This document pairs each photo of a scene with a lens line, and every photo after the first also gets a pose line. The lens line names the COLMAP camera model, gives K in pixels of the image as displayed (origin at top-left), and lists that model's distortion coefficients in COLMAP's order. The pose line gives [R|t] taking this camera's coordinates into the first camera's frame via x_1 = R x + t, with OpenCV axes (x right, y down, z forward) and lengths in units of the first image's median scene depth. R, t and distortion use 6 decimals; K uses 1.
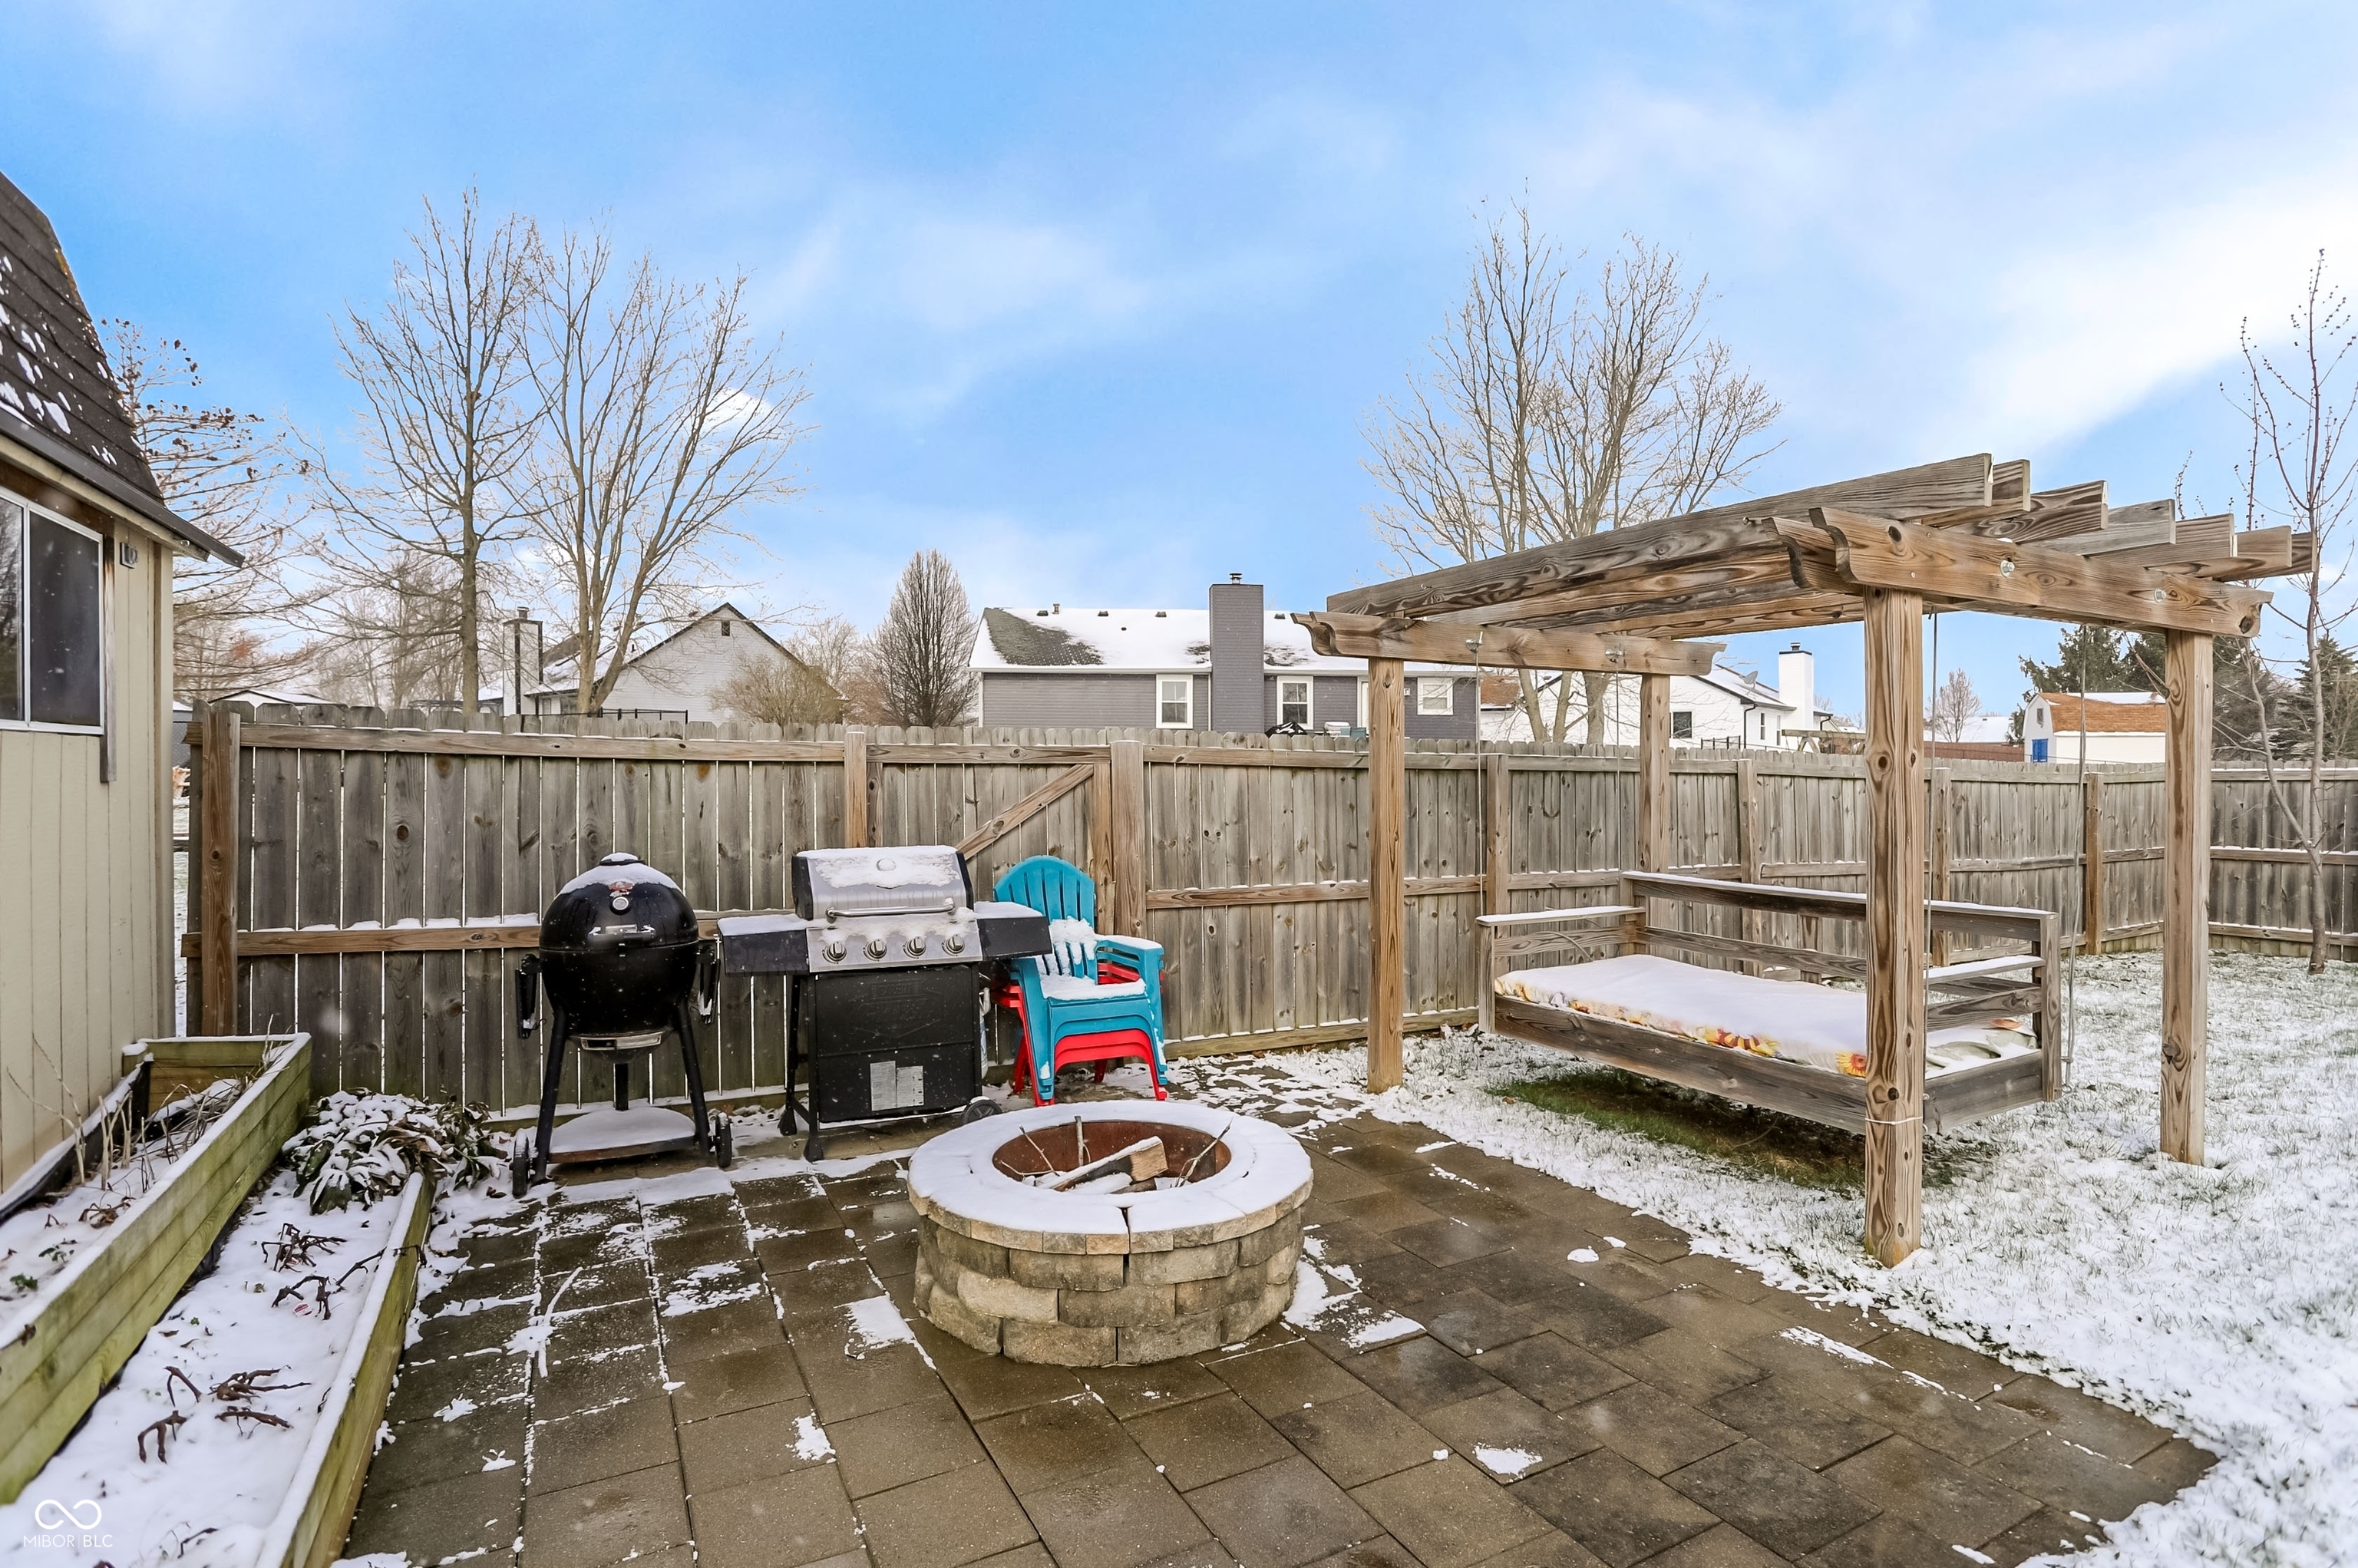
lens RADIAL K [[1169.3, 0, 1179.0], [0, 1169.3, 784.0], [0, 0, 1]] dist [-0.065219, 0.024671]
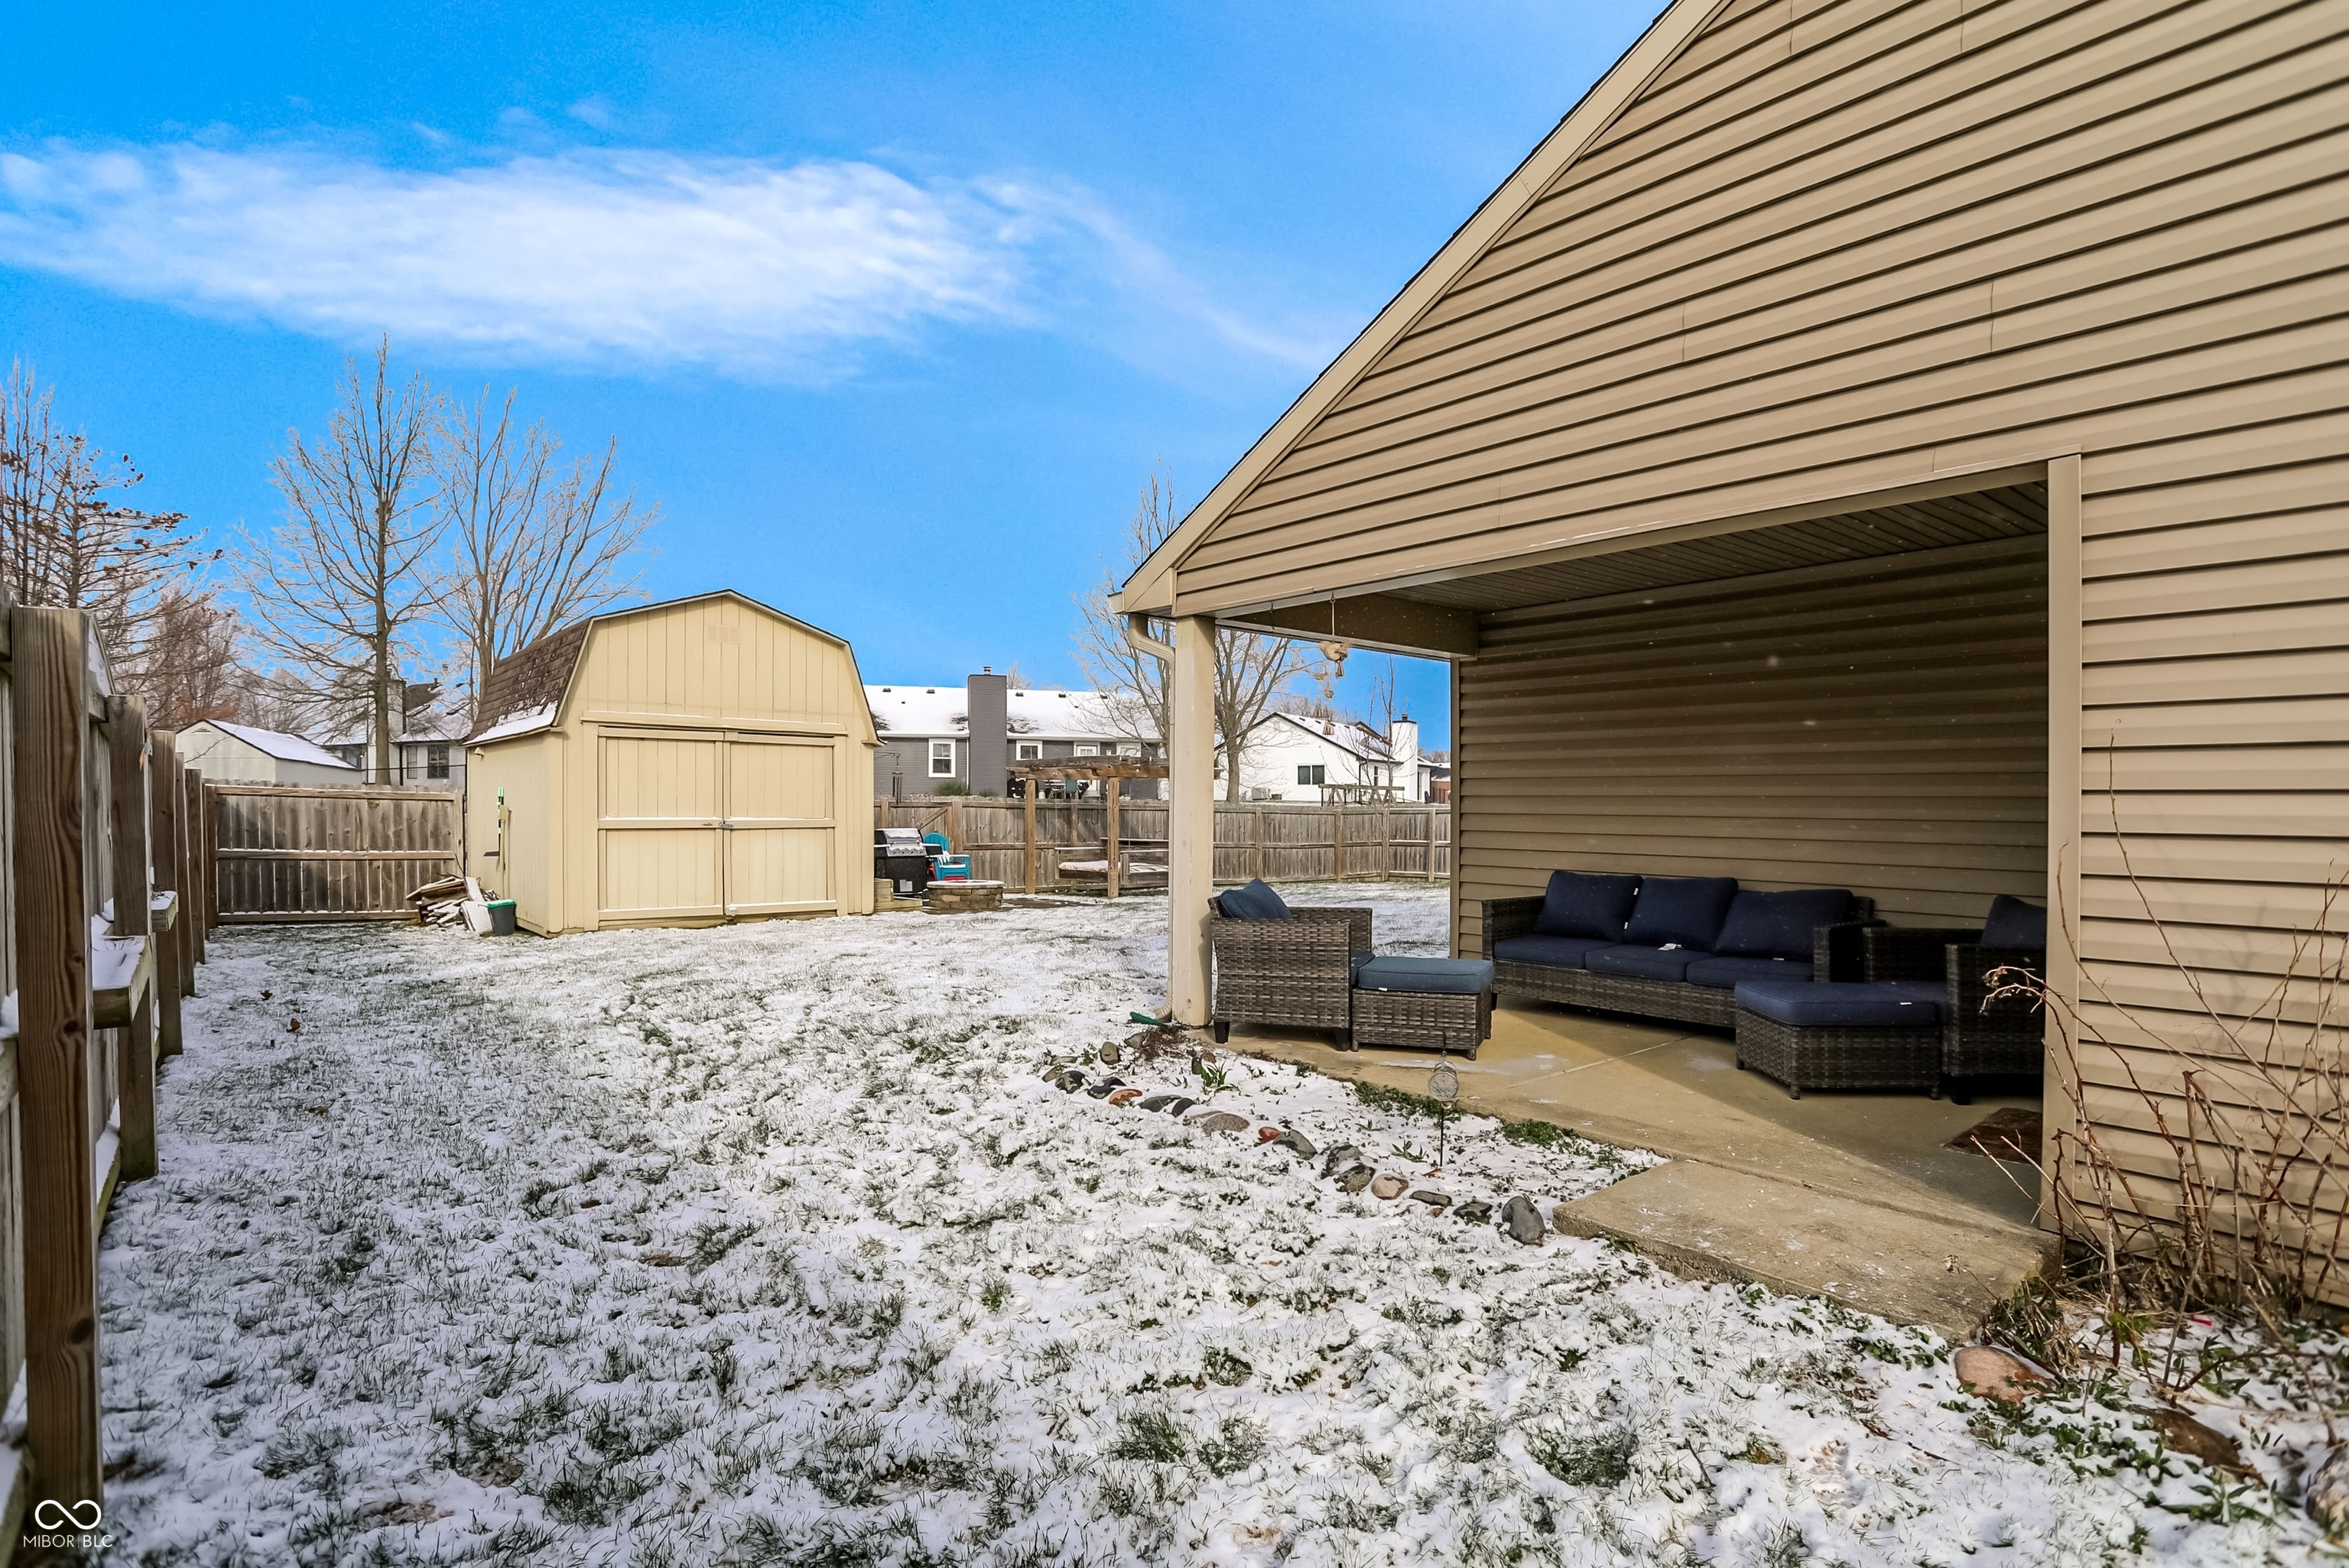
lens RADIAL K [[1162.1, 0, 1140.1], [0, 1162.1, 810.3], [0, 0, 1]] dist [-0.036641, 0.000044]
pose [[0.983571, 0.002921, 0.180501, -0.021565], [-0.001322, 0.999959, -0.008983, 0.003856], [-0.180520, 0.008597, 0.983534, -0.399537]]
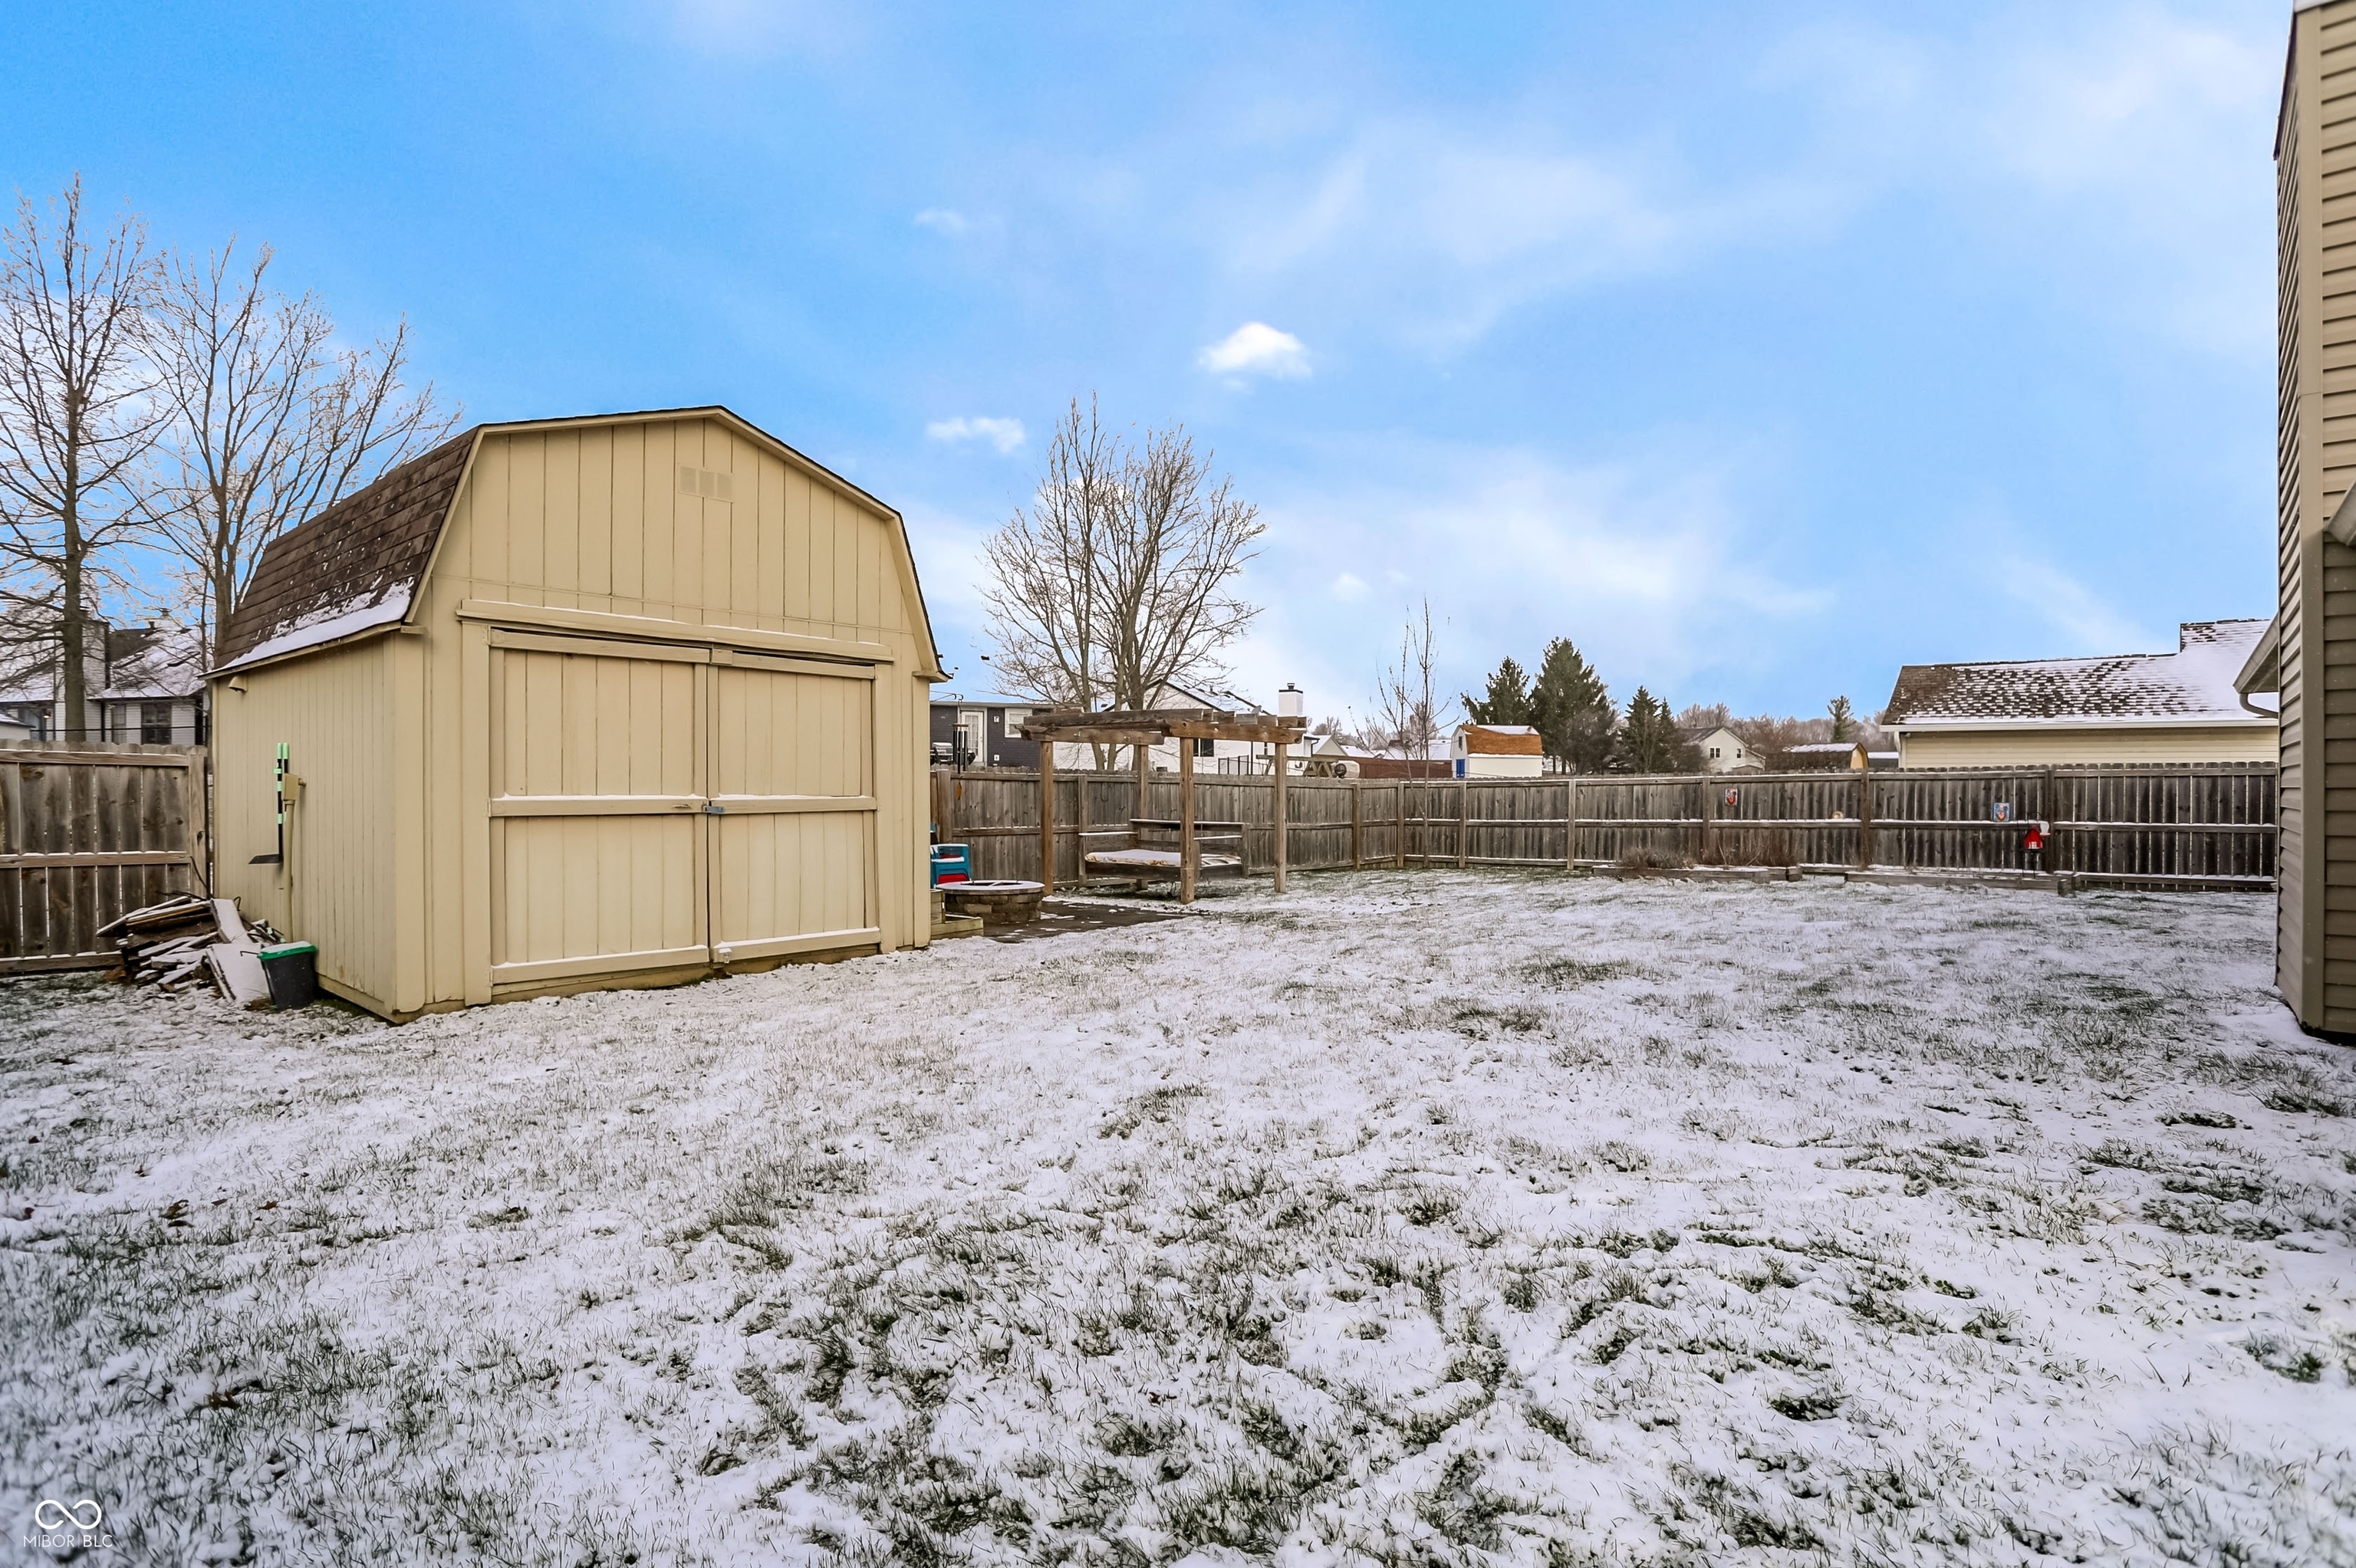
lens RADIAL K [[1168.2, 0, 1178.0], [0, 1168.2, 784.0], [0, 0, 1]] dist [-0.065219, 0.024671]
pose [[0.932351, 0.002836, 0.361543, -0.079324], [0.000492, 0.999958, -0.009114, 0.002909], [-0.361554, 0.008676, 0.932311, -0.251562]]
